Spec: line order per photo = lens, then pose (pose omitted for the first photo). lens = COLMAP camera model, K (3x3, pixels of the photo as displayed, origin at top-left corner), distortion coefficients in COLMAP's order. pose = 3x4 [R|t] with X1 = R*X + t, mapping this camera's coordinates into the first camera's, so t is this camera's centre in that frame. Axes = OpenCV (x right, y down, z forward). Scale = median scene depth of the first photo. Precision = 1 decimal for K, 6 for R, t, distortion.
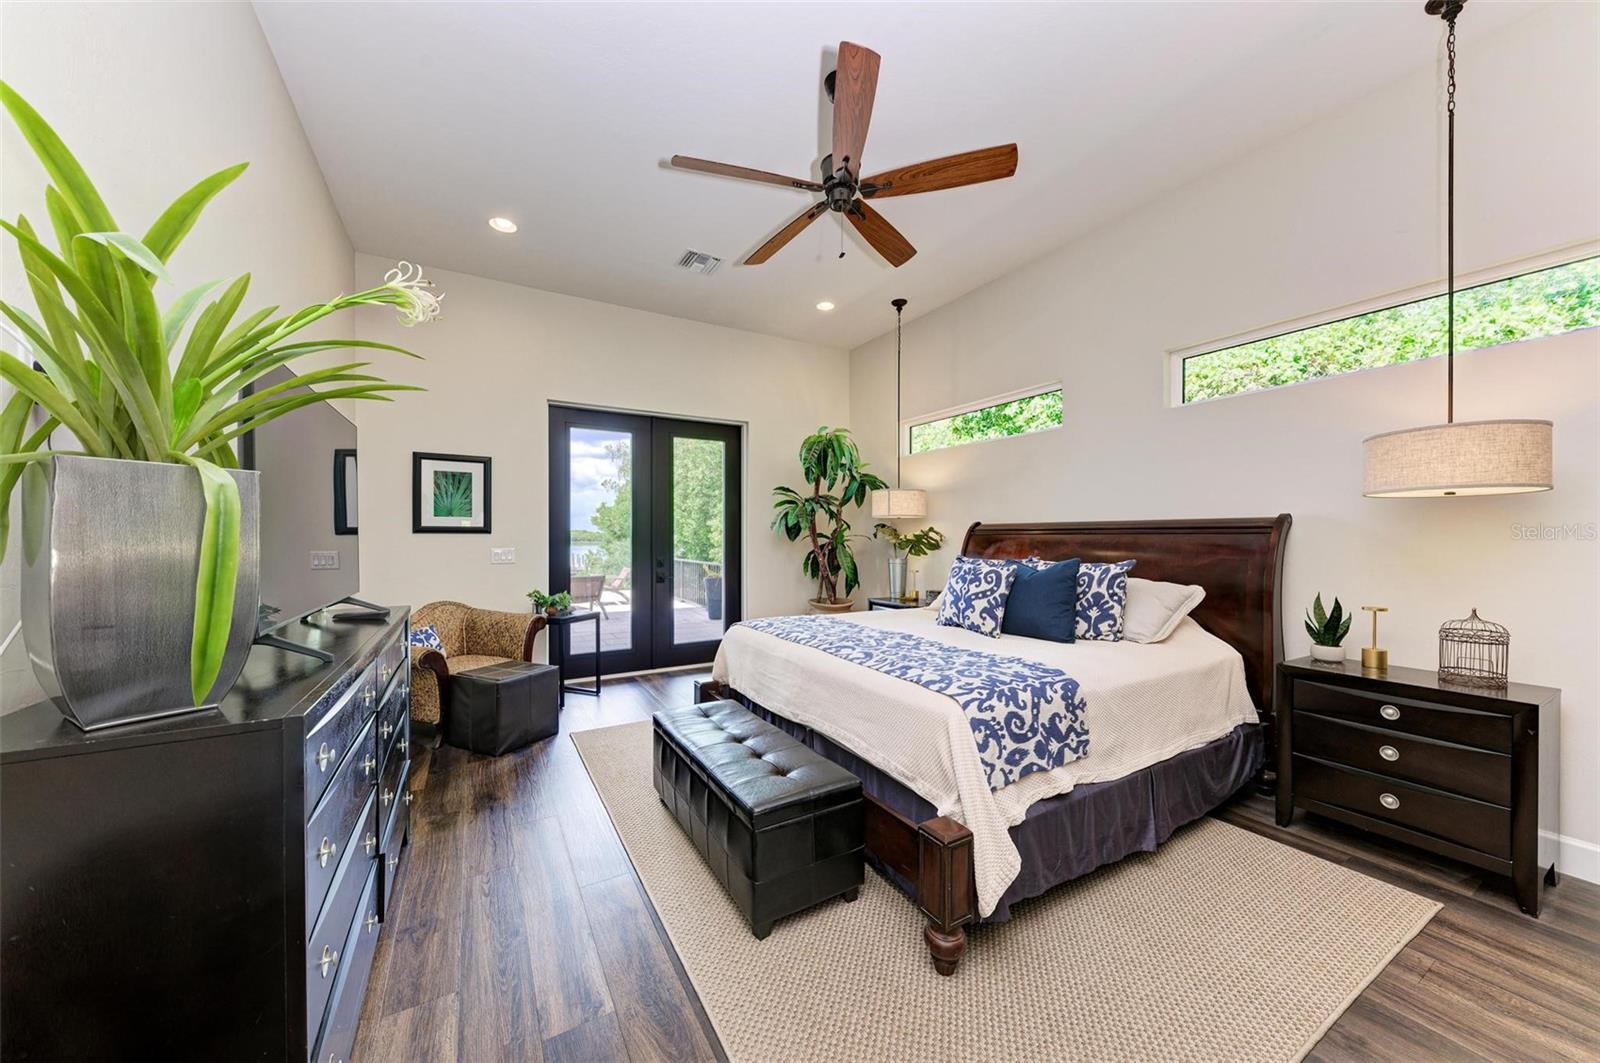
lens RADIAL K [[563.8, 0, 800.7], [0, 563.8, 535.9], [0, 0, 1]] dist [0.028583, -0.010586]
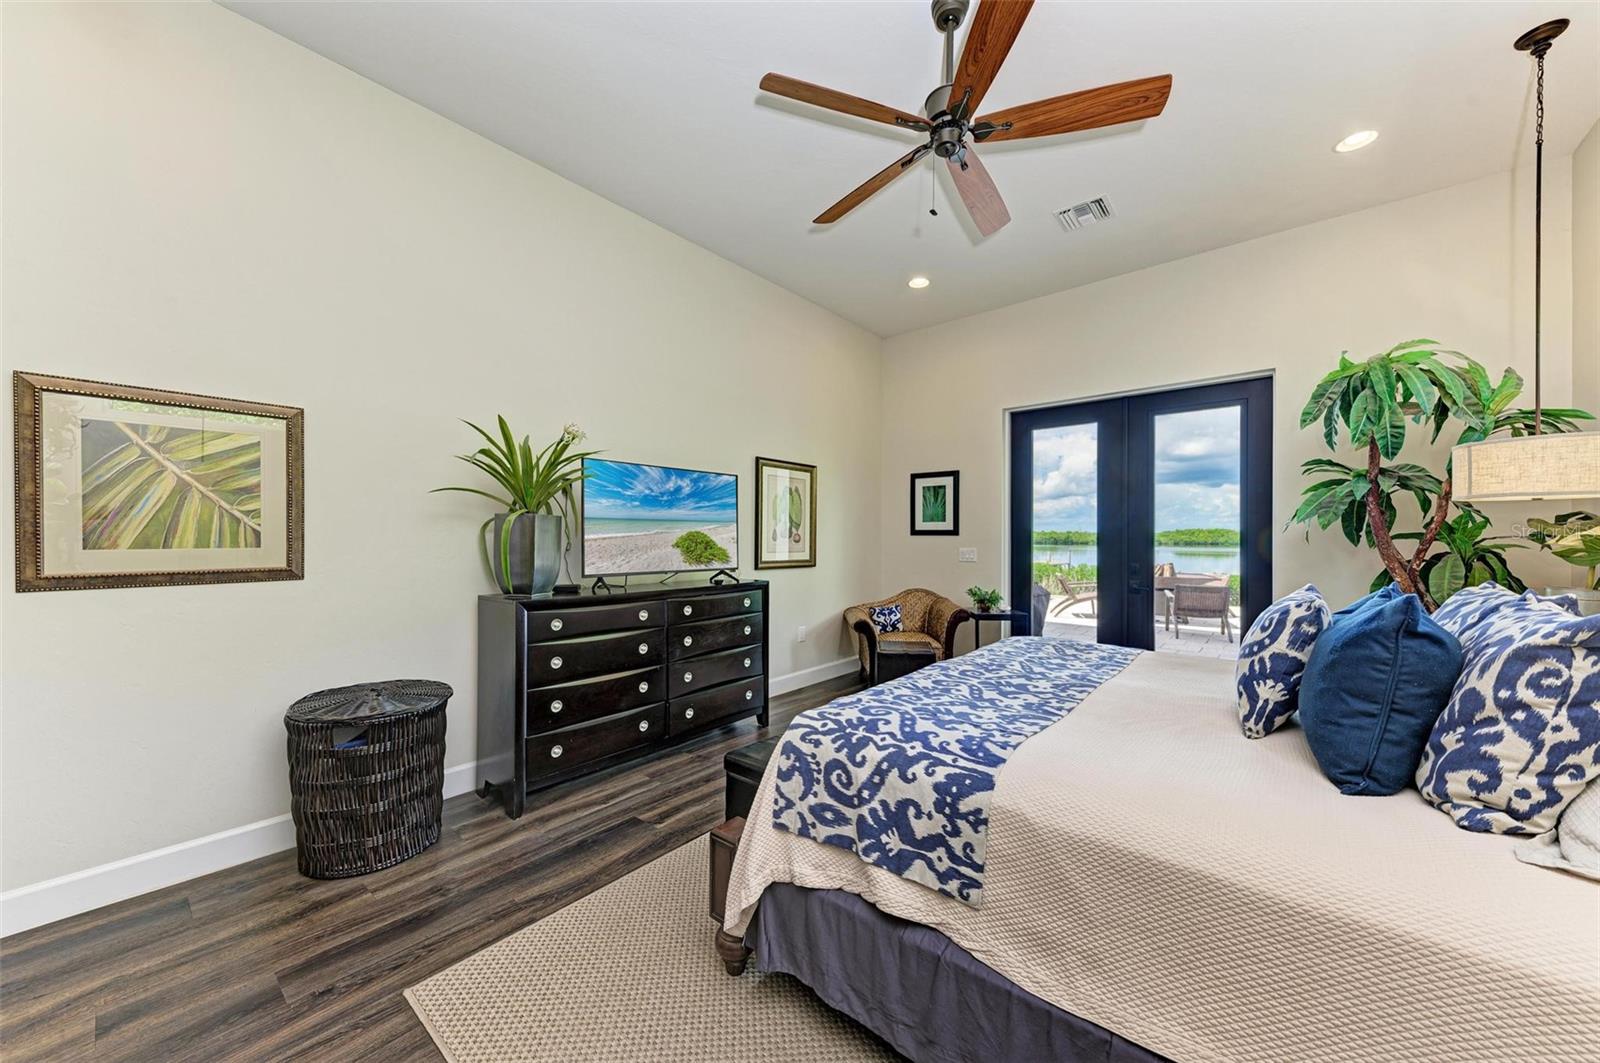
lens RADIAL K [[585.0, 0, 799.7], [0, 585.0, 536.2], [0, 0, 1]] dist [0.009435, -0.000282]
pose [[0.322342, -0.000295, -0.946623, 1.034736], [-0.004840, 0.999986, -0.001960, 0.002300], [0.946611, 0.005214, 0.322336, 0.633653]]
